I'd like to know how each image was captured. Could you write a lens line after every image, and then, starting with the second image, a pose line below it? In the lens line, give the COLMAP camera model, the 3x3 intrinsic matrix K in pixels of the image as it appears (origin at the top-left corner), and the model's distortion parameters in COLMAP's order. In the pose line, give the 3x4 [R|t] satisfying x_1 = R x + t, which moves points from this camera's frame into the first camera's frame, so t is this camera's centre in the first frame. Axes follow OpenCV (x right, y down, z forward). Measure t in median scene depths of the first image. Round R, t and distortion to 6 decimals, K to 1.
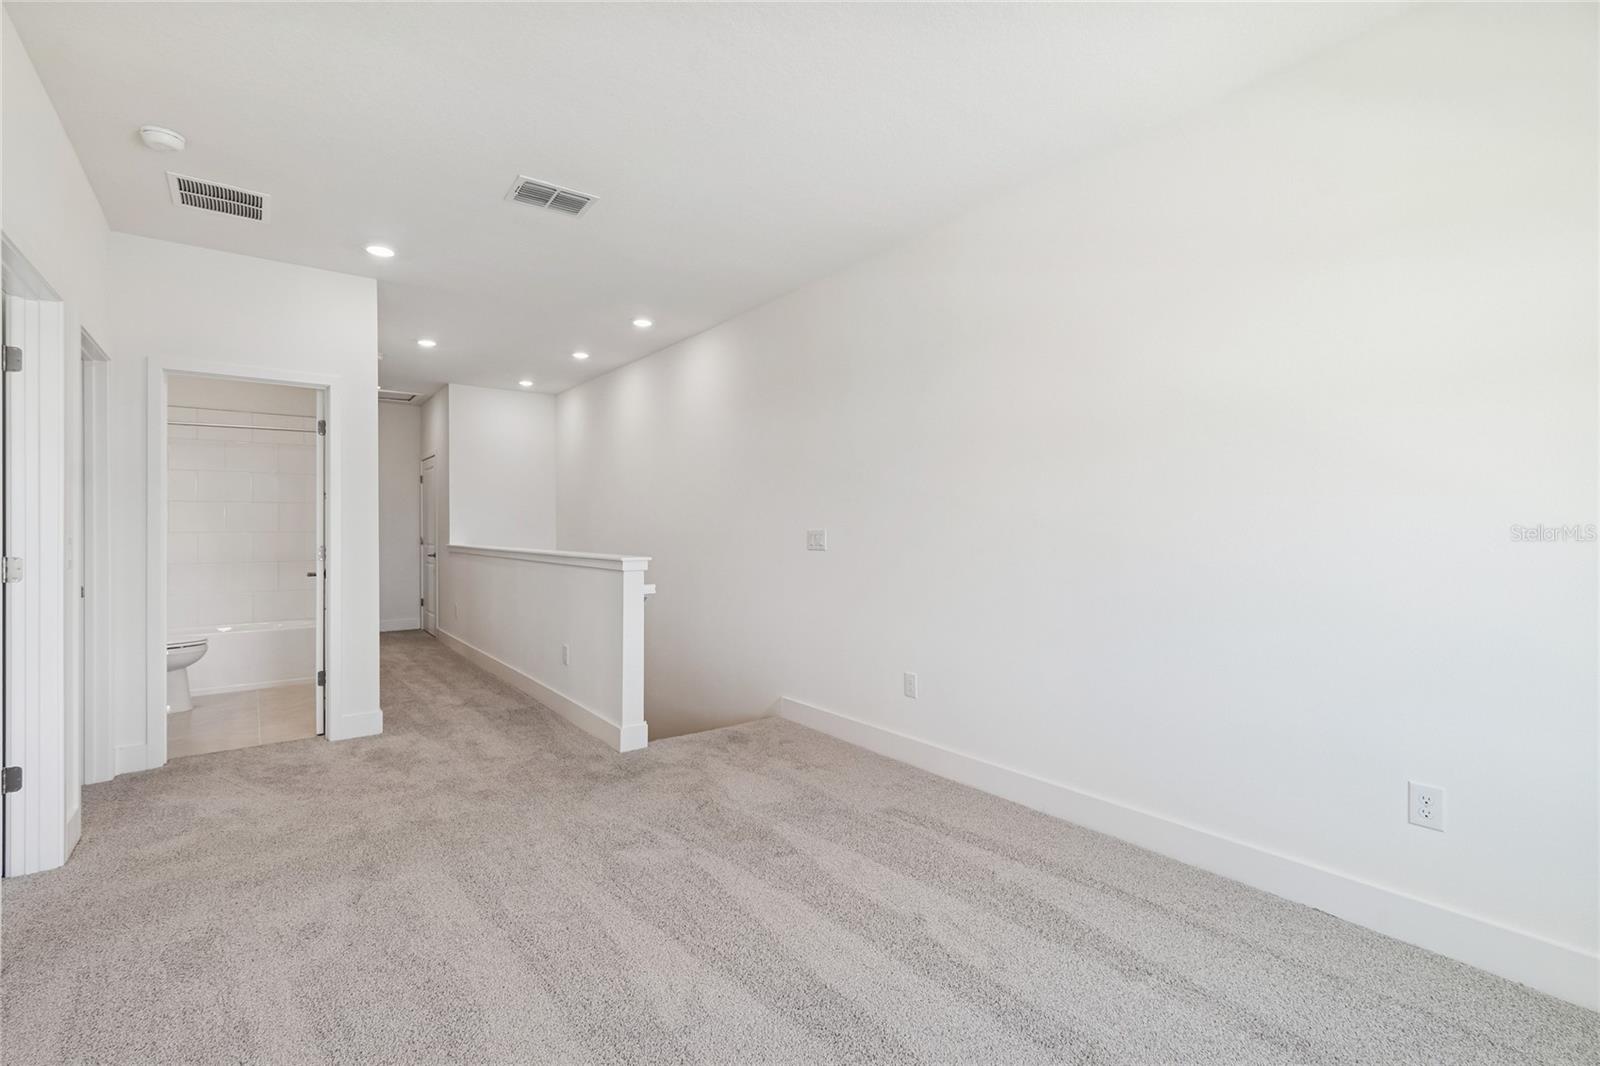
lens RADIAL K [[718.0, 0, 791.0], [0, 718.0, 529.4], [0, 0, 1]] dist [0.008954, -0.003858]
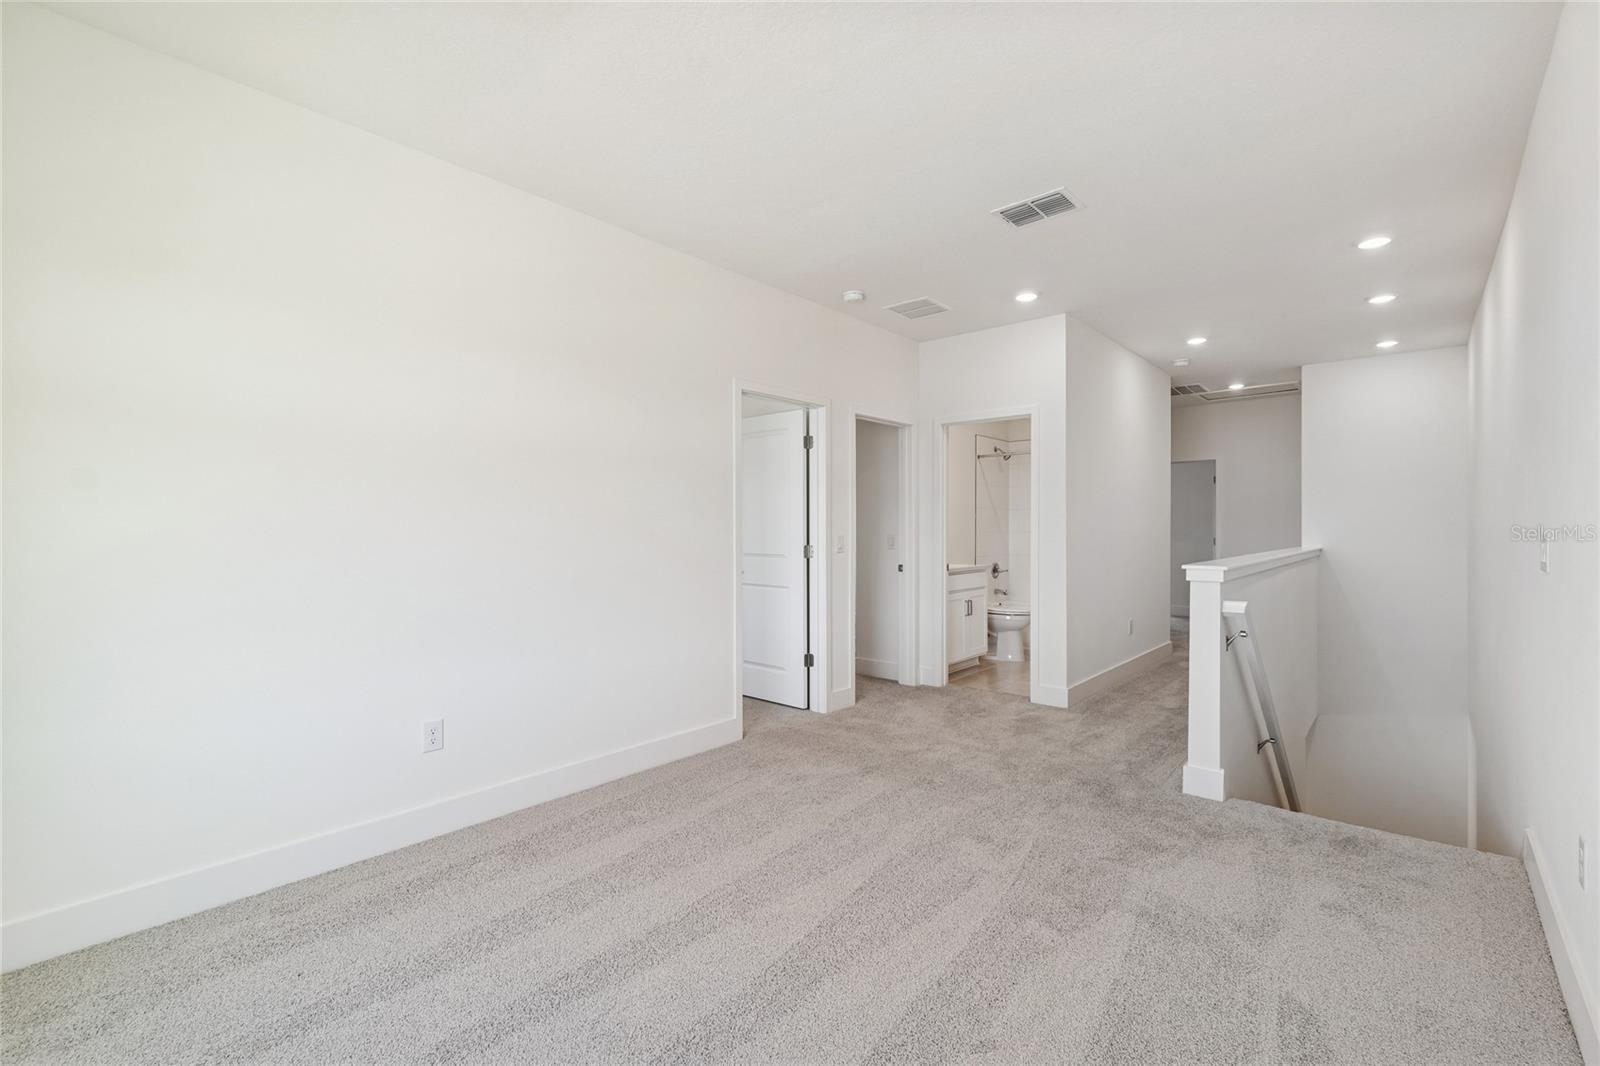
lens RADIAL K [[718.0, 0, 788.4], [0, 718.0, 534.5], [0, 0, 1]] dist [0.008954, -0.003858]
pose [[0.181860, 0.006952, -0.983300, 0.578591], [0.000534, 0.999974, 0.007169, -0.002802], [0.983324, -0.001829, 0.181852, 0.431122]]
